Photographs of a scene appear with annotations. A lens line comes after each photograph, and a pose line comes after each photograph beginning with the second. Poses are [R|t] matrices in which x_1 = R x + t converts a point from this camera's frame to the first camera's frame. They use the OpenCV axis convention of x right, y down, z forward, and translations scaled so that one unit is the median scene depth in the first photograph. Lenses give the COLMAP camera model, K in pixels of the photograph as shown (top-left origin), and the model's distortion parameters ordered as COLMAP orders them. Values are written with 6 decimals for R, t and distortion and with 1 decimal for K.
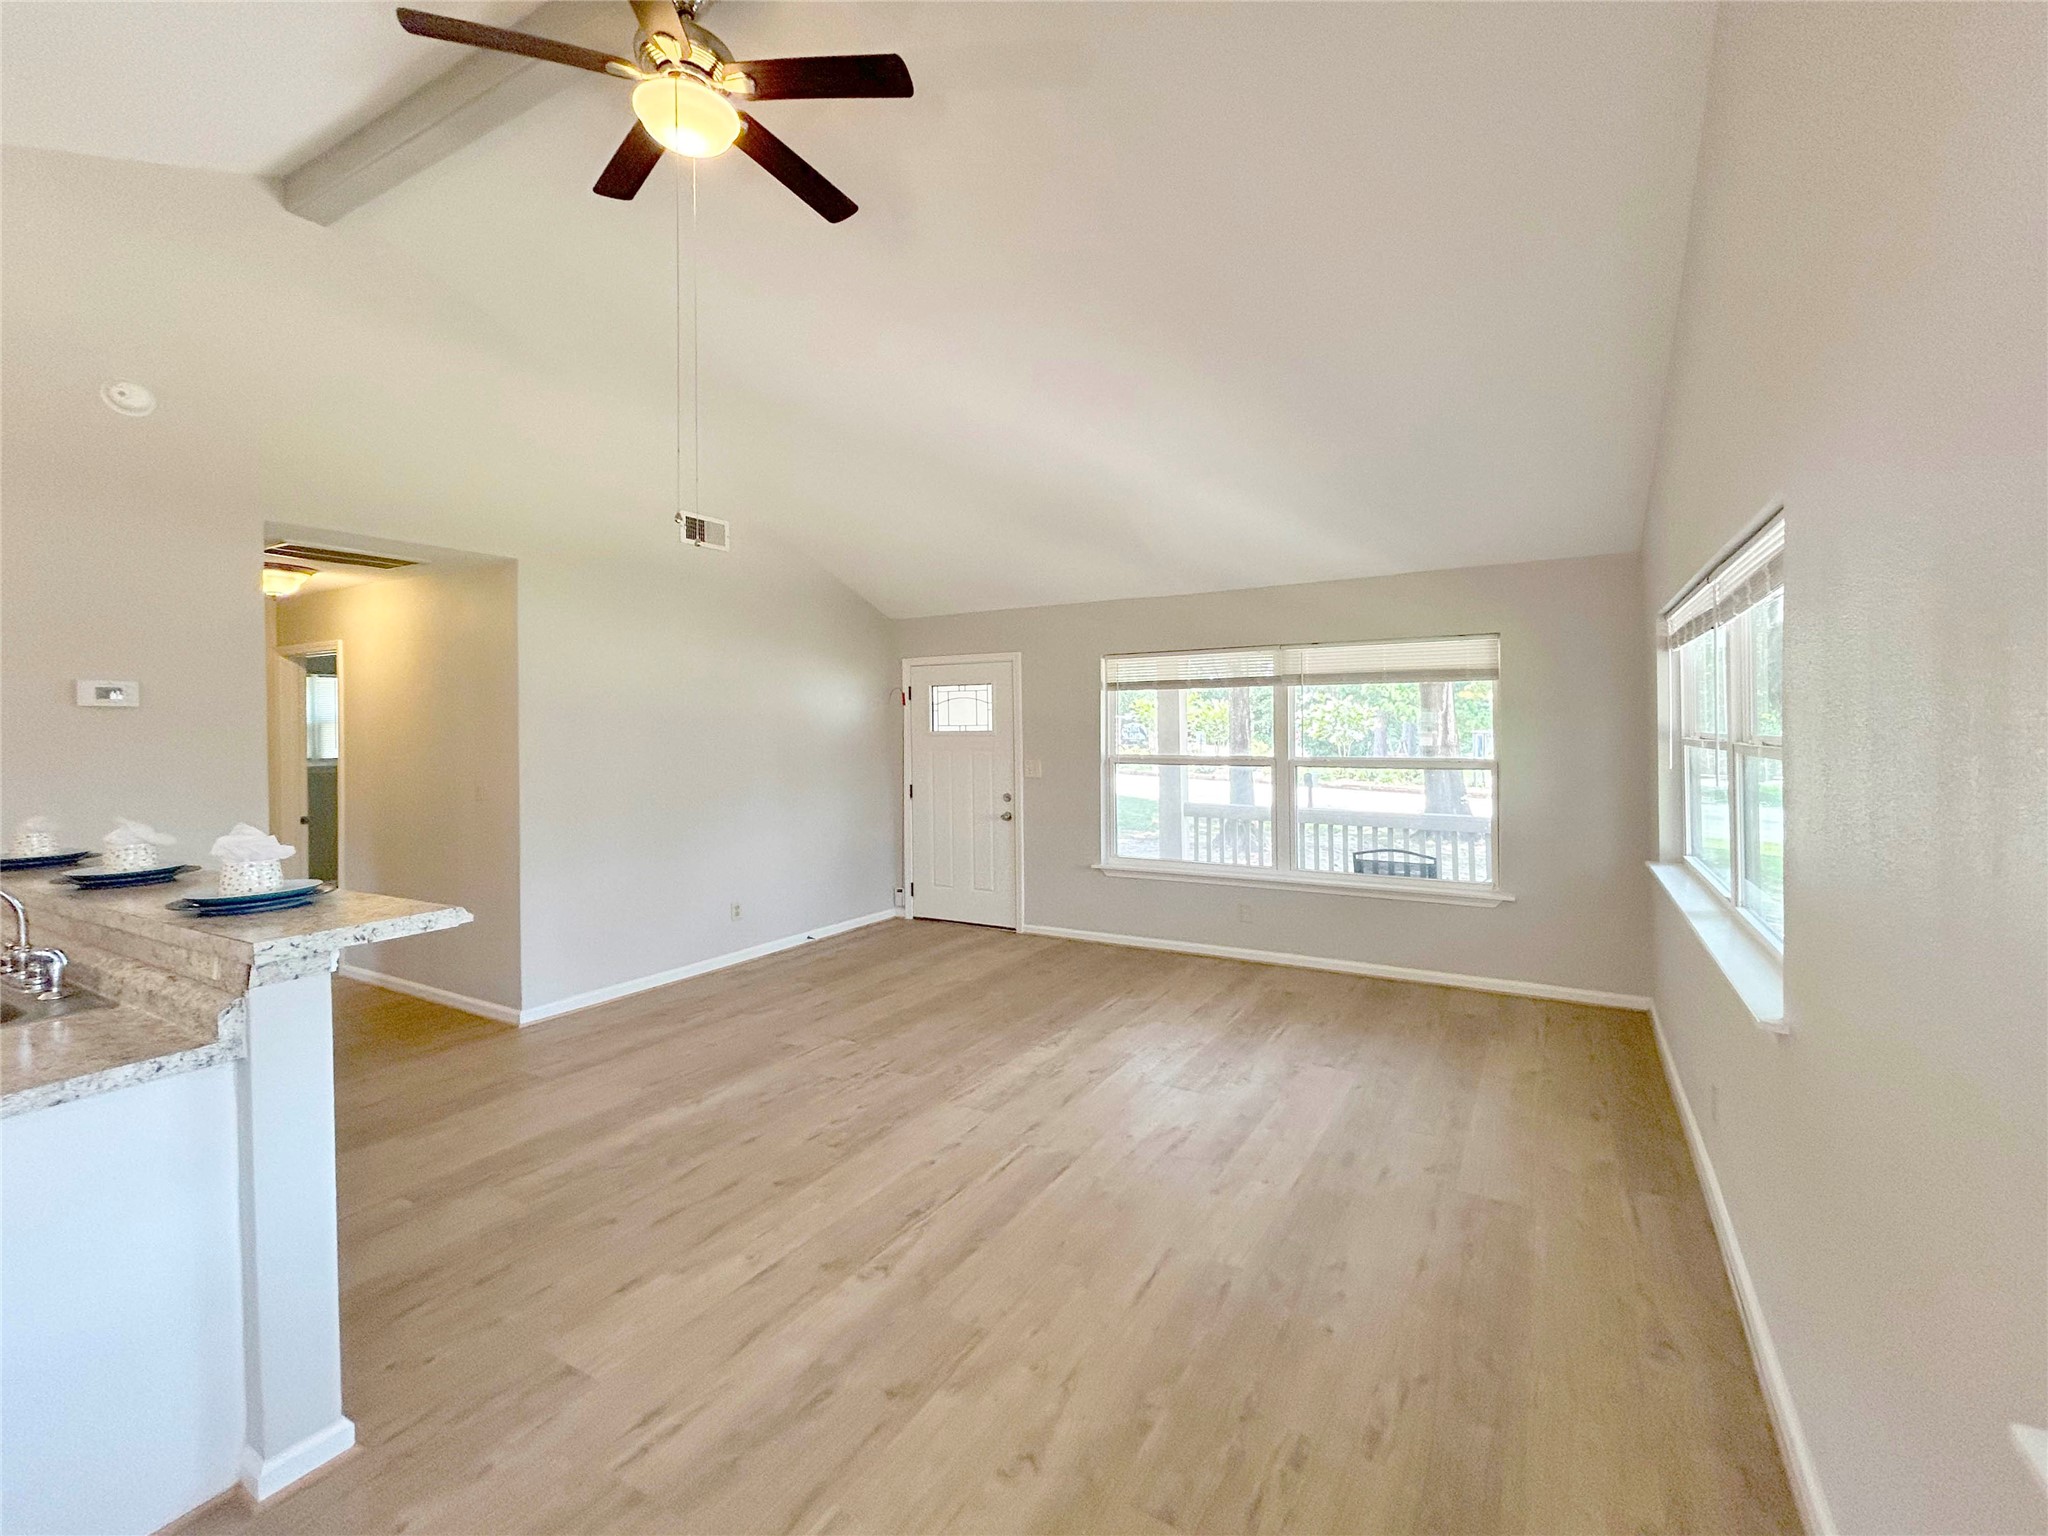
lens RADIAL K [[904.6, 0, 1026.1], [0, 904.6, 725.0], [0, 0, 1]] dist [-0.000030, -0.000104]
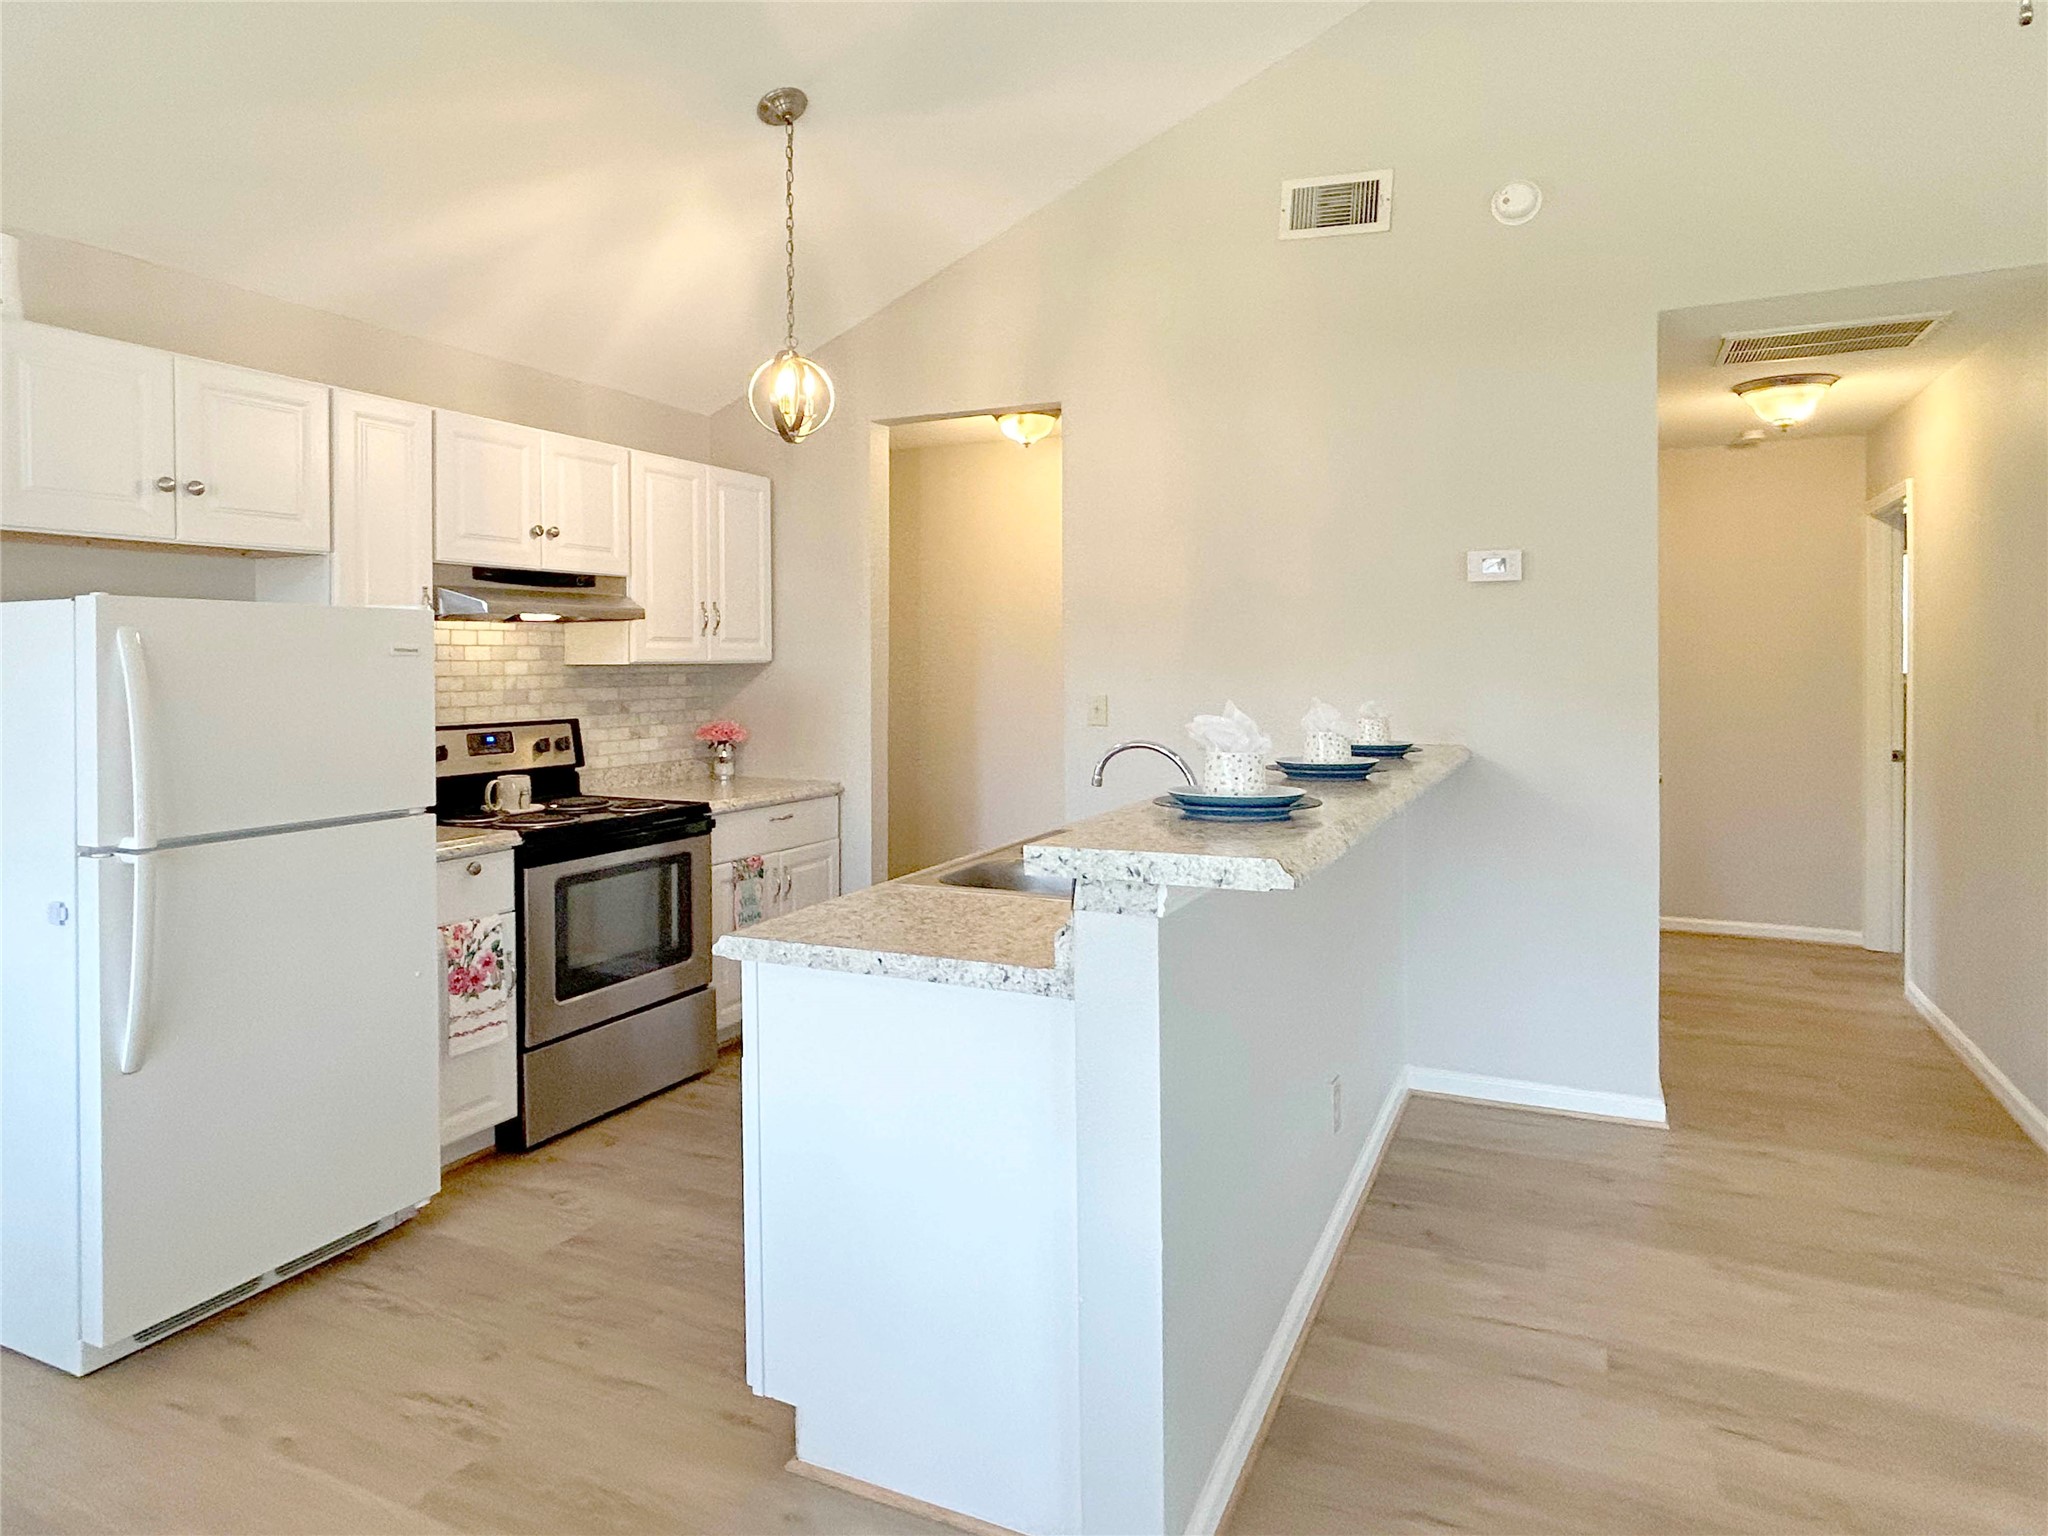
lens RADIAL K [[1212.3, 0, 1030.2], [0, 1212.3, 673.3], [0, 0, 1]] dist [-0.003675, 0.000187]
pose [[0.103060, 0.020497, -0.994464, 0.110916], [0.002091, 0.999781, 0.020823, 0.071586], [0.994673, -0.004226, 0.102995, 0.798020]]
